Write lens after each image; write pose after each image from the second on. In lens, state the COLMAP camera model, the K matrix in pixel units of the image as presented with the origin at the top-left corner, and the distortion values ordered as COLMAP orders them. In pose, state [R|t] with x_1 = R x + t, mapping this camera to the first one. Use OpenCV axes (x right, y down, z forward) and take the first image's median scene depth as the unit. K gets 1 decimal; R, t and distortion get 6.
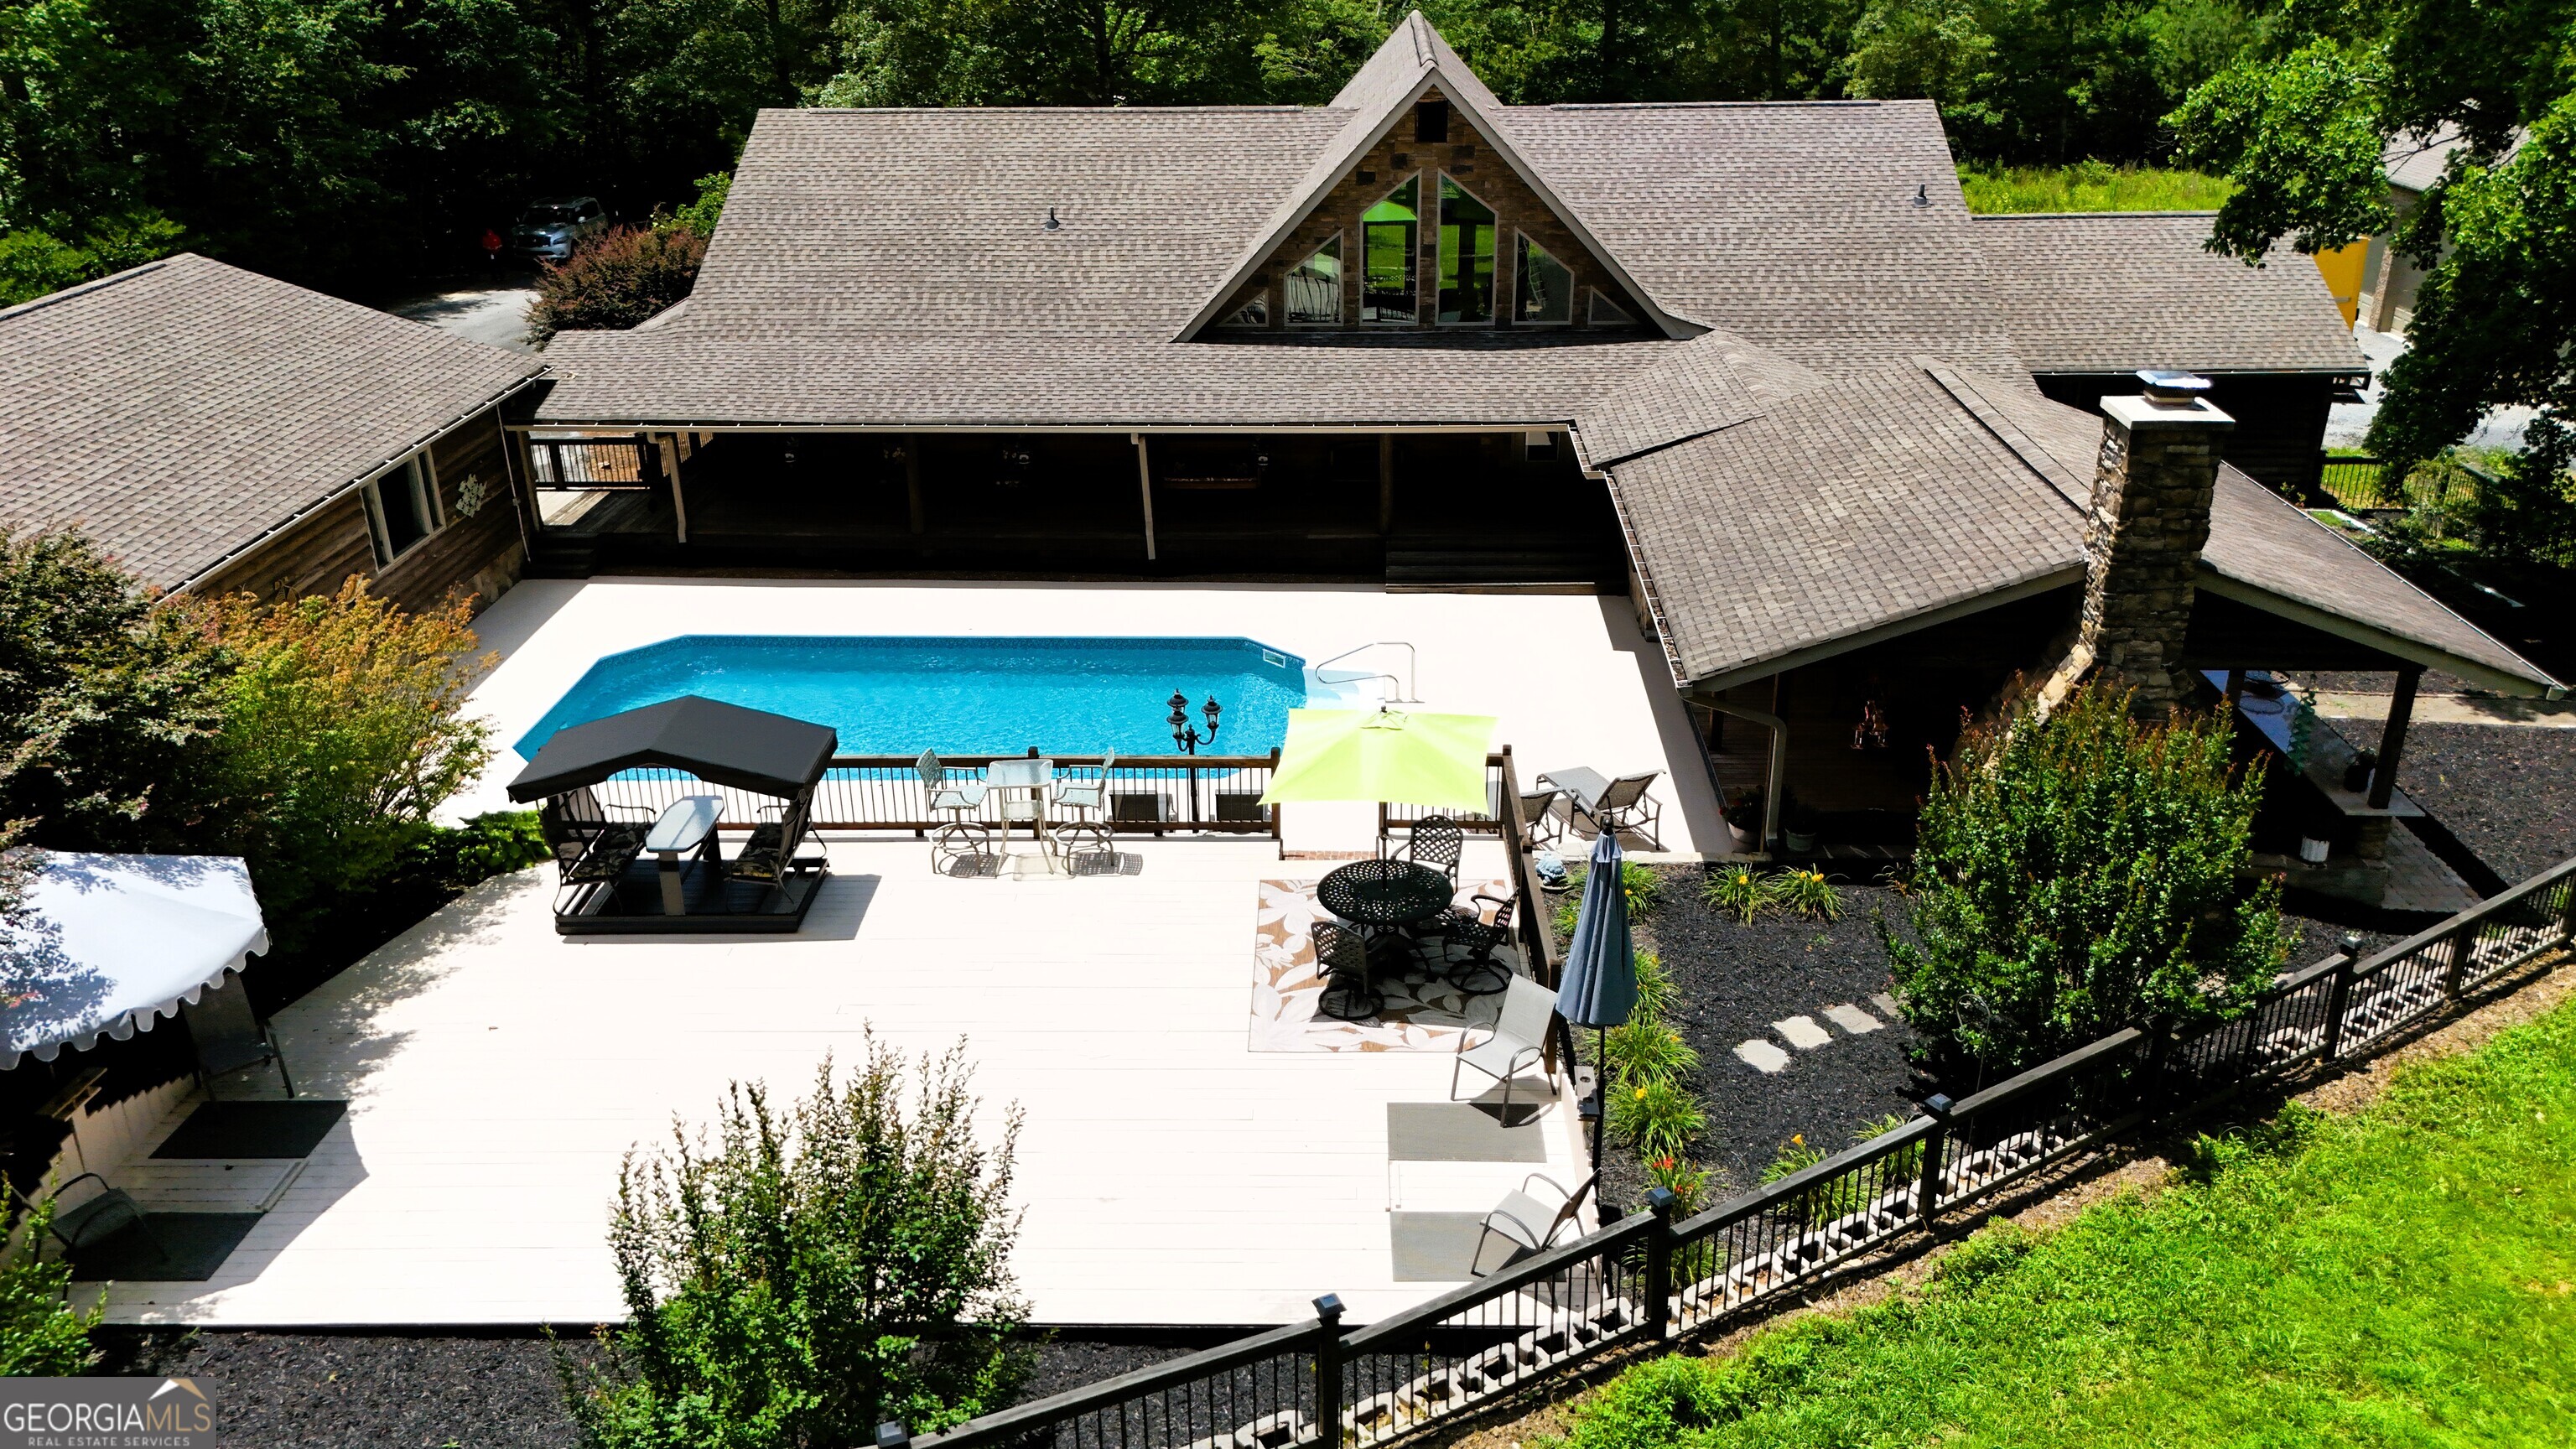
lens RADIAL K [[1909.3, 0, 1286.4], [0, 1909.3, 728.7], [0, 0, 1]] dist [0.067865, -0.058167]
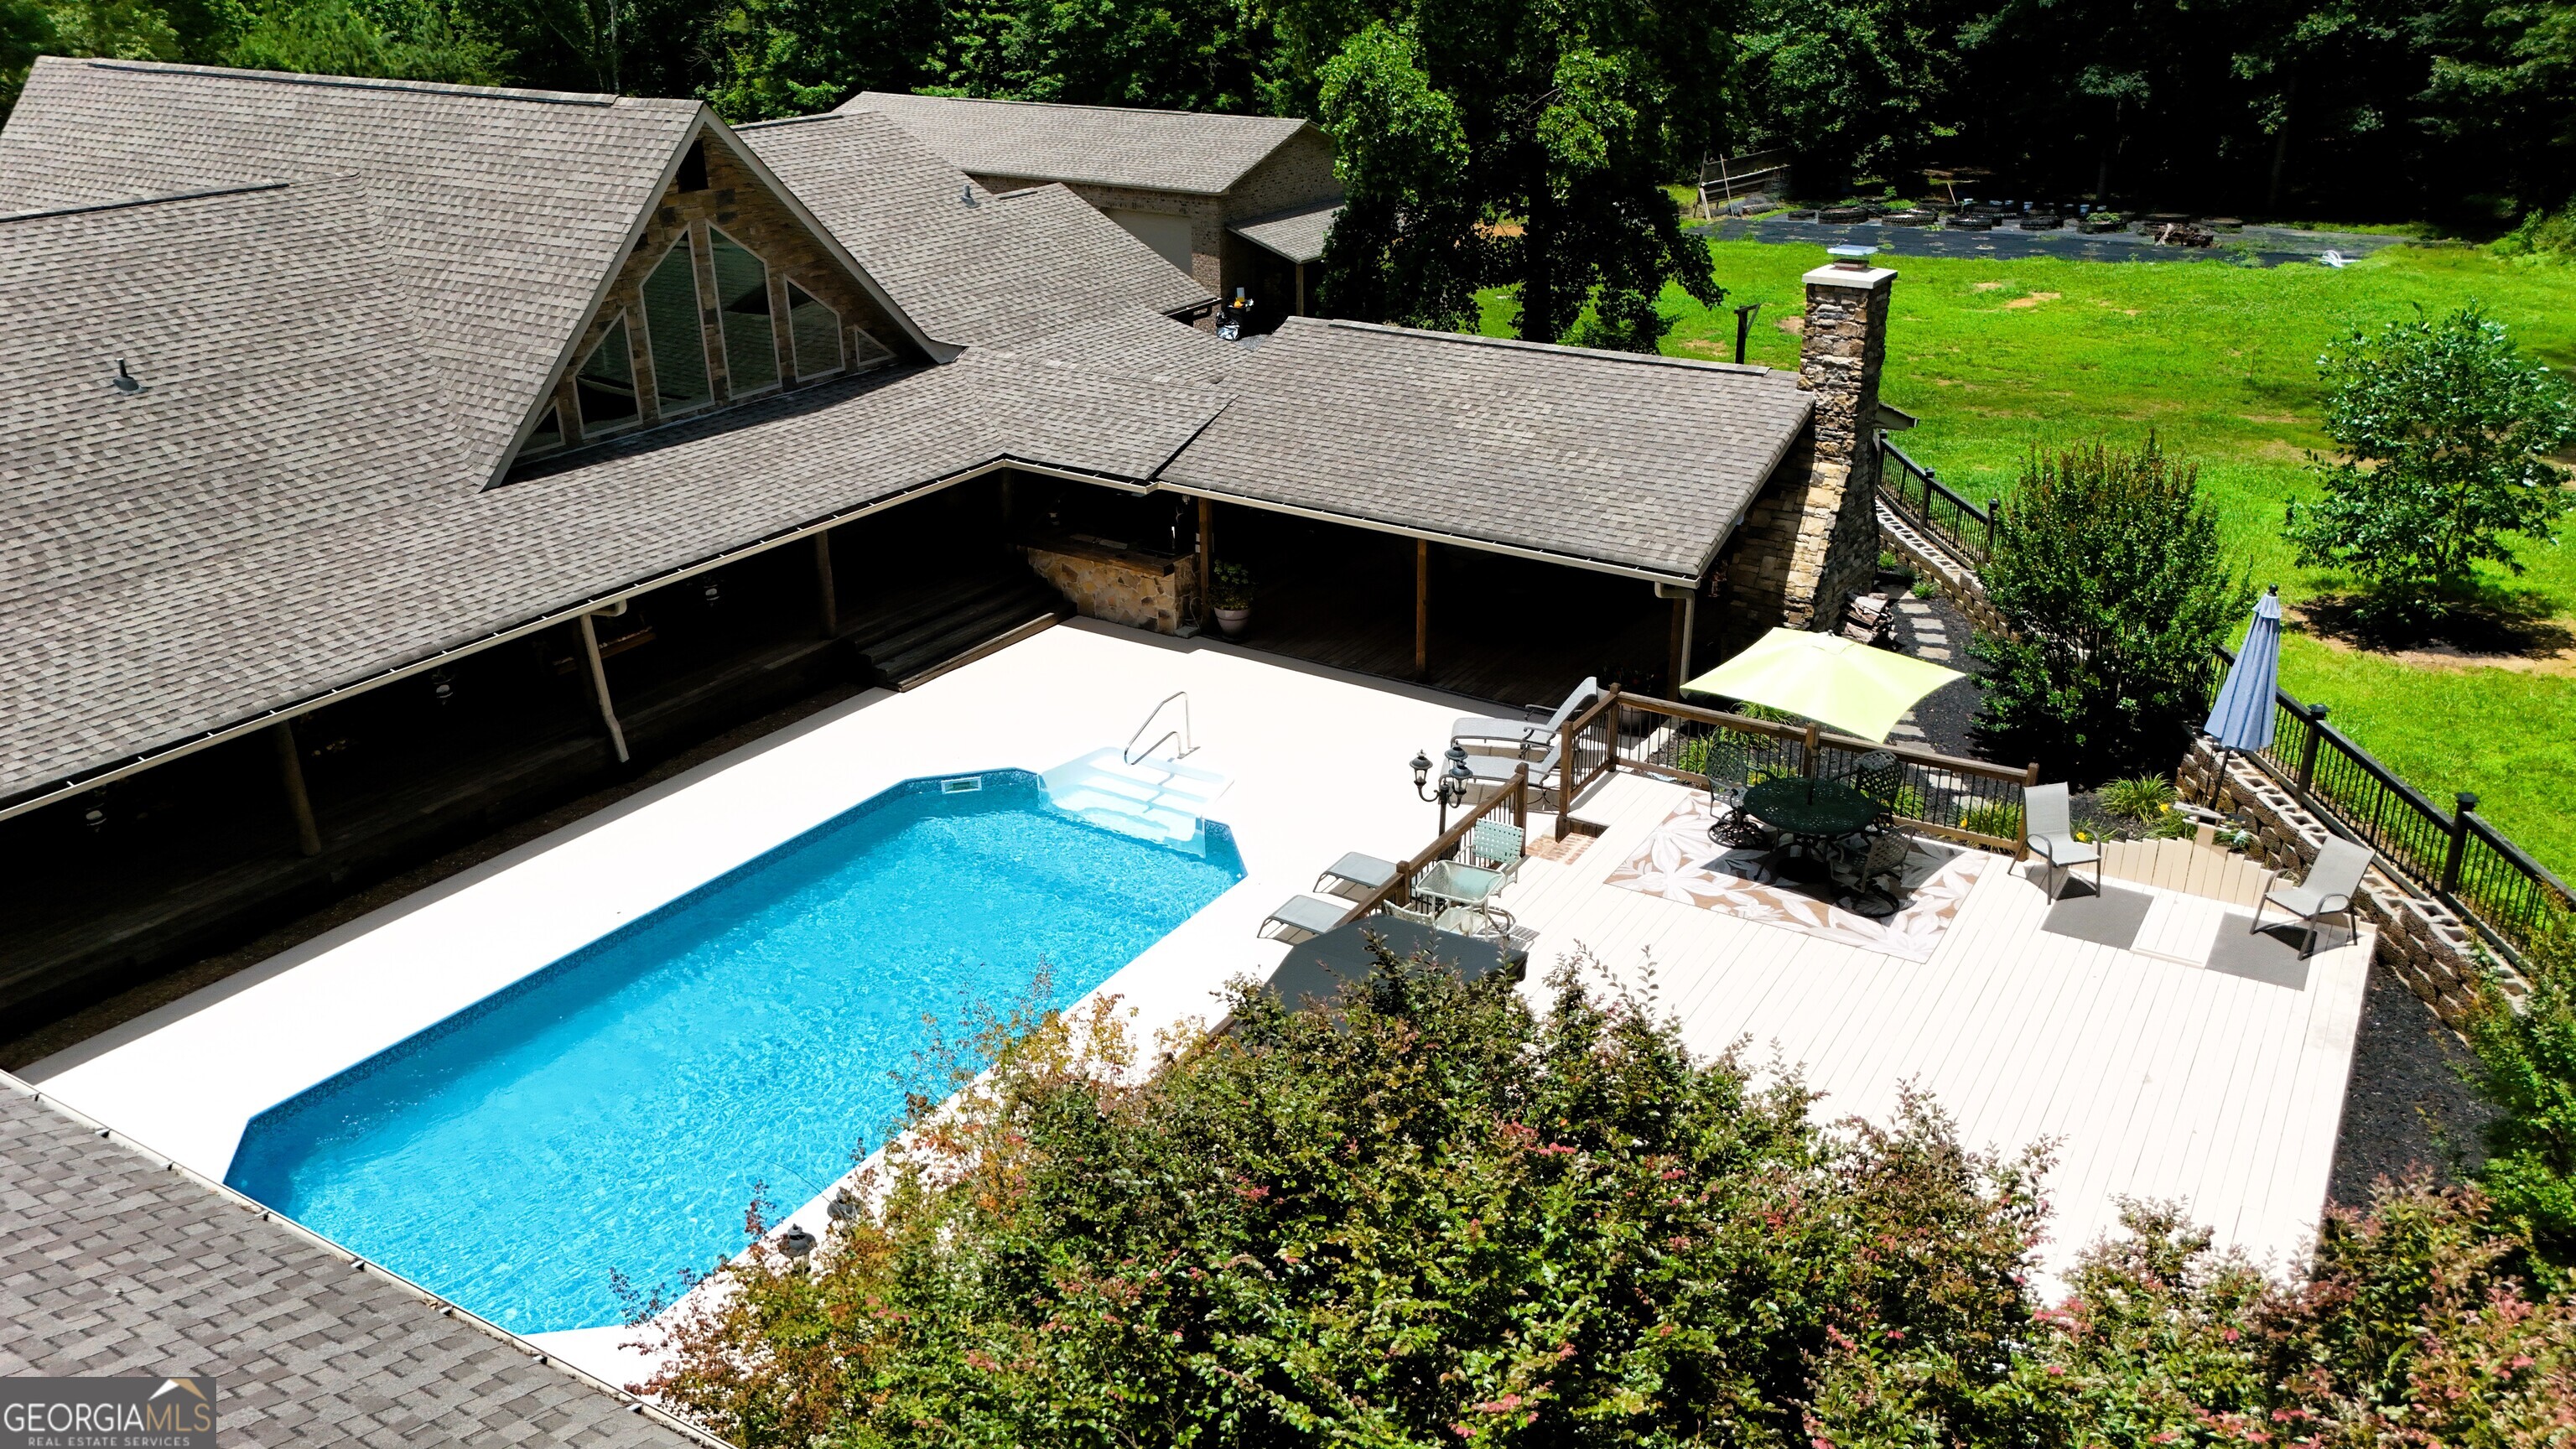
lens RADIAL K [[1909.3, 0, 1291.5], [0, 1909.3, 730.6], [0, 0, 1]] dist [0.067865, -0.058167]
pose [[0.500208, -0.339979, 0.796371, -0.566291], [0.346526, 0.921436, 0.175715, -0.147970], [-0.793544, 0.188069, 0.578721, 0.353927]]
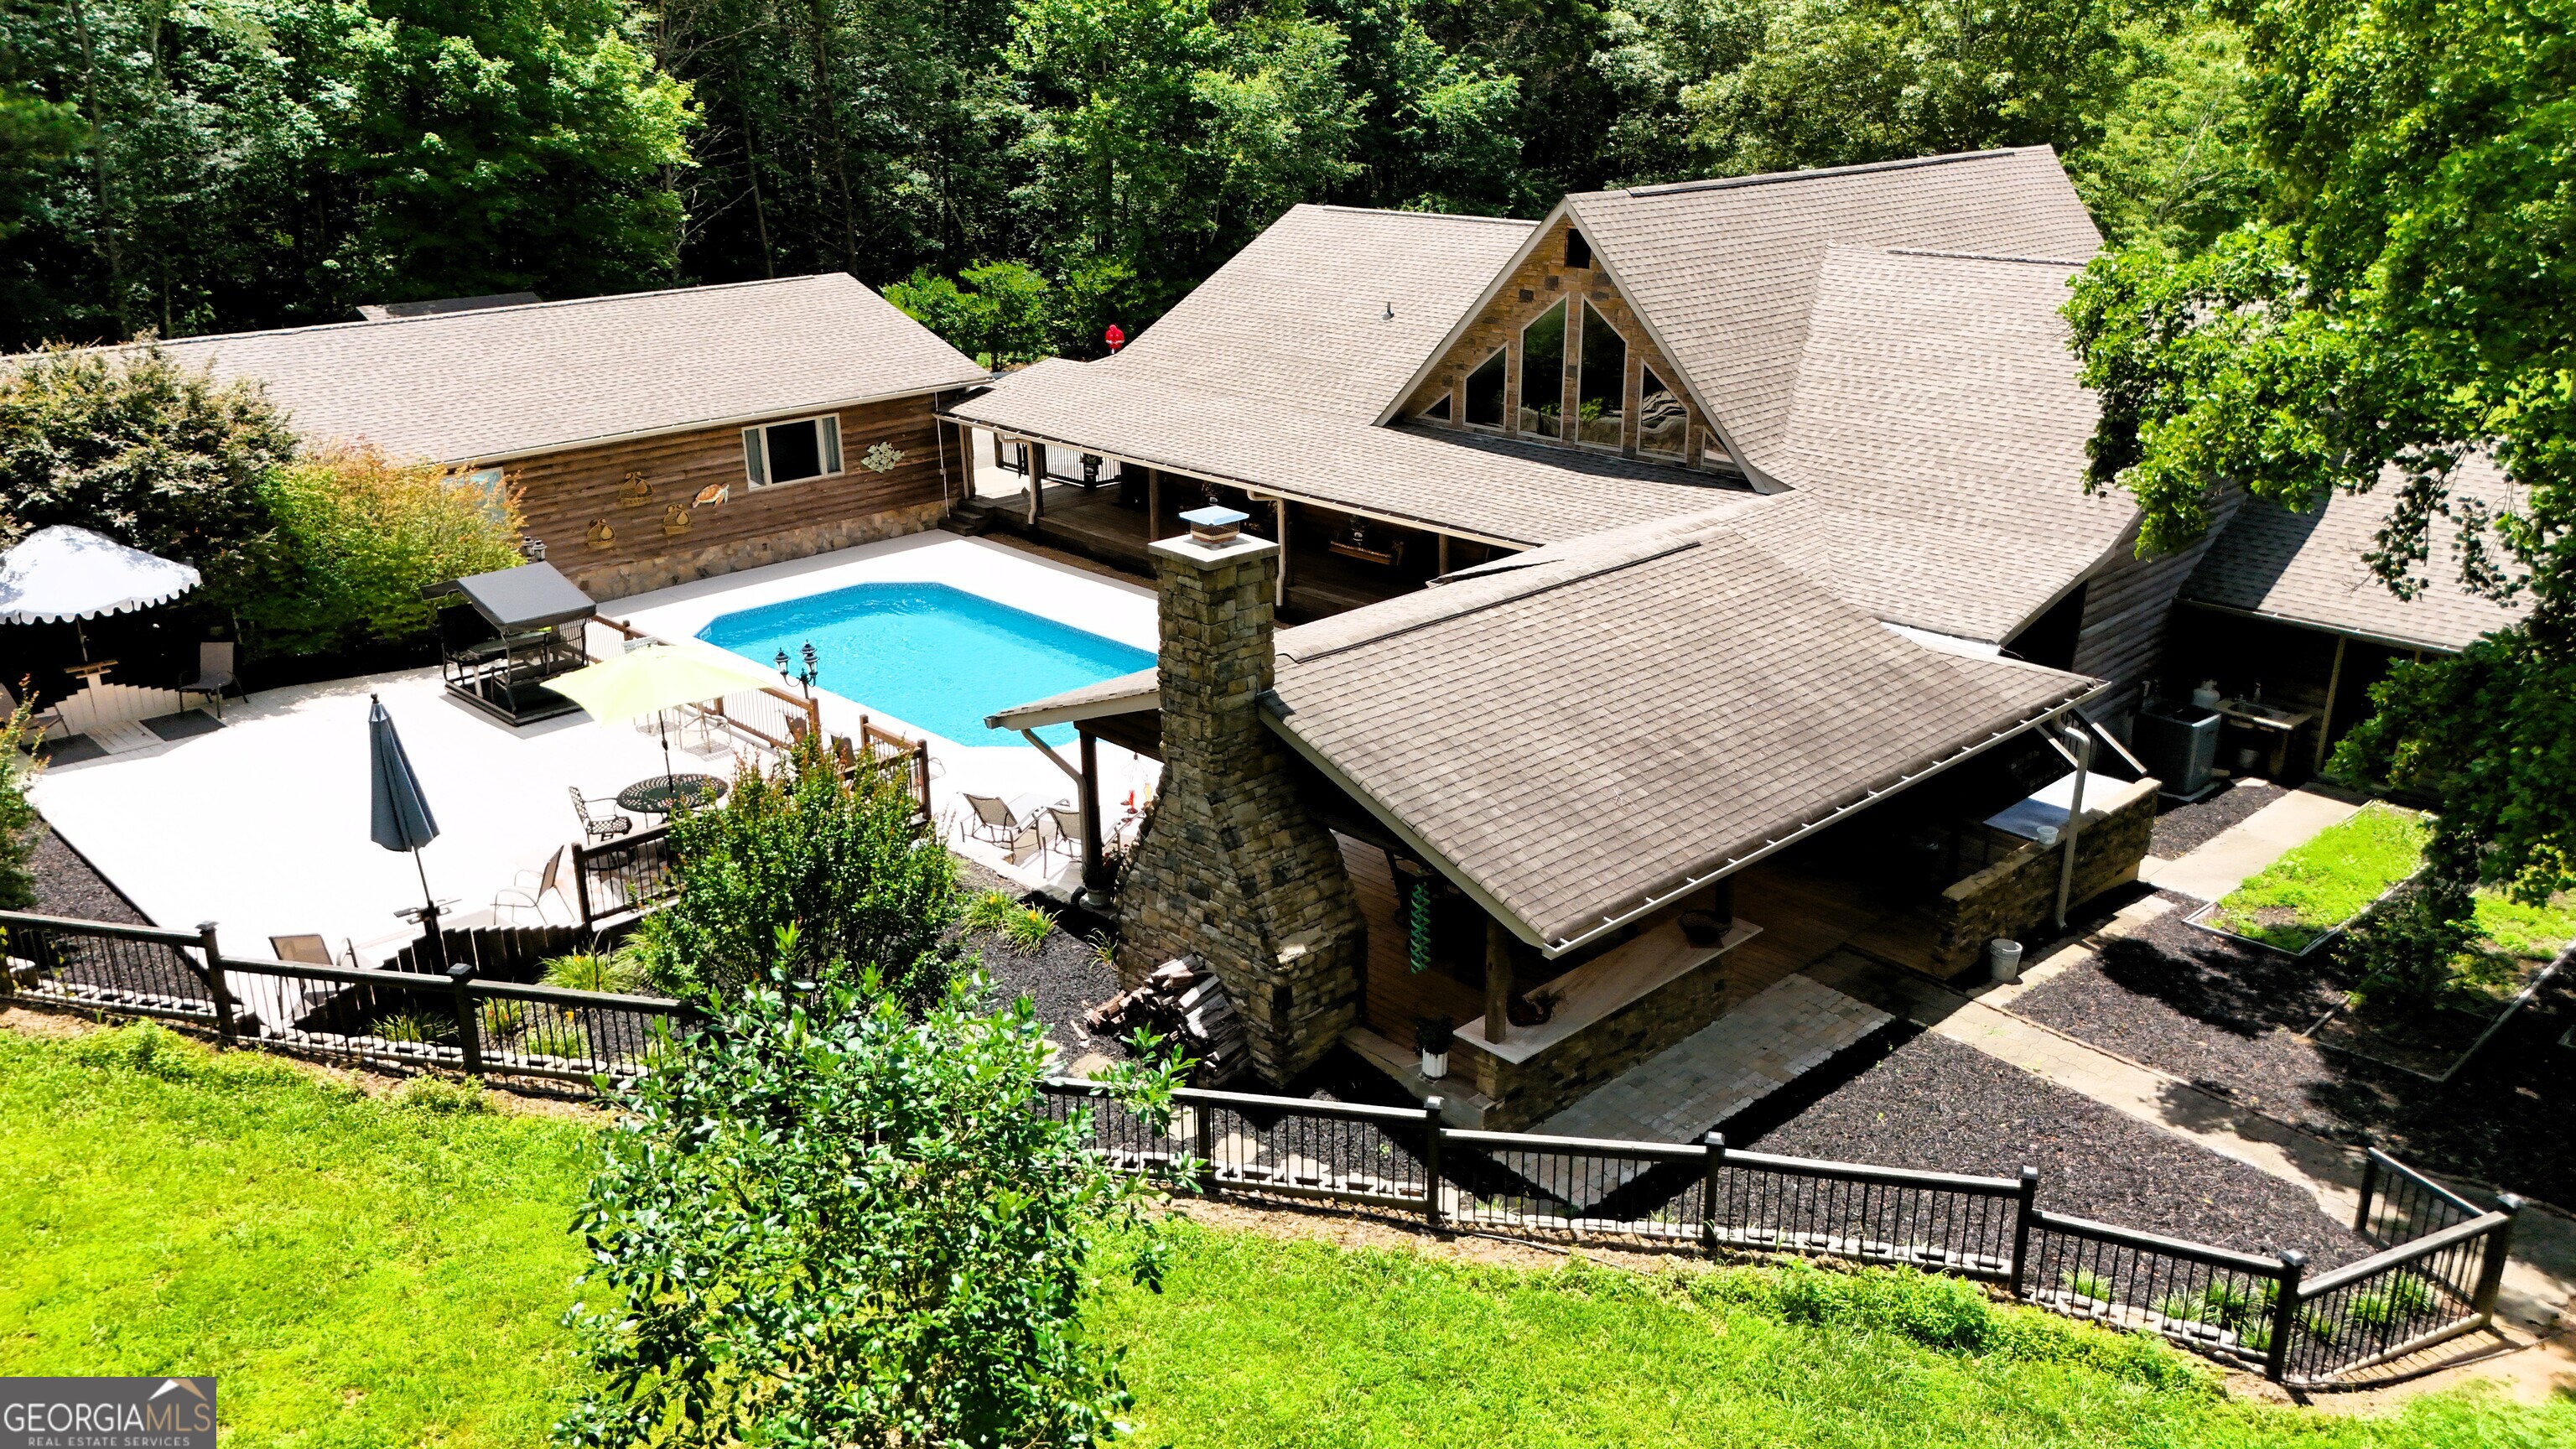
lens RADIAL K [[1909.3, 0, 1281.7], [0, 1909.3, 725.9], [0, 0, 1]] dist [0.067865, -0.058167]
pose [[0.718705, 0.238268, -0.653216, 0.708647], [-0.271923, 0.960949, 0.051332, -0.081565], [0.639938, 0.140732, 0.755429, 0.164540]]
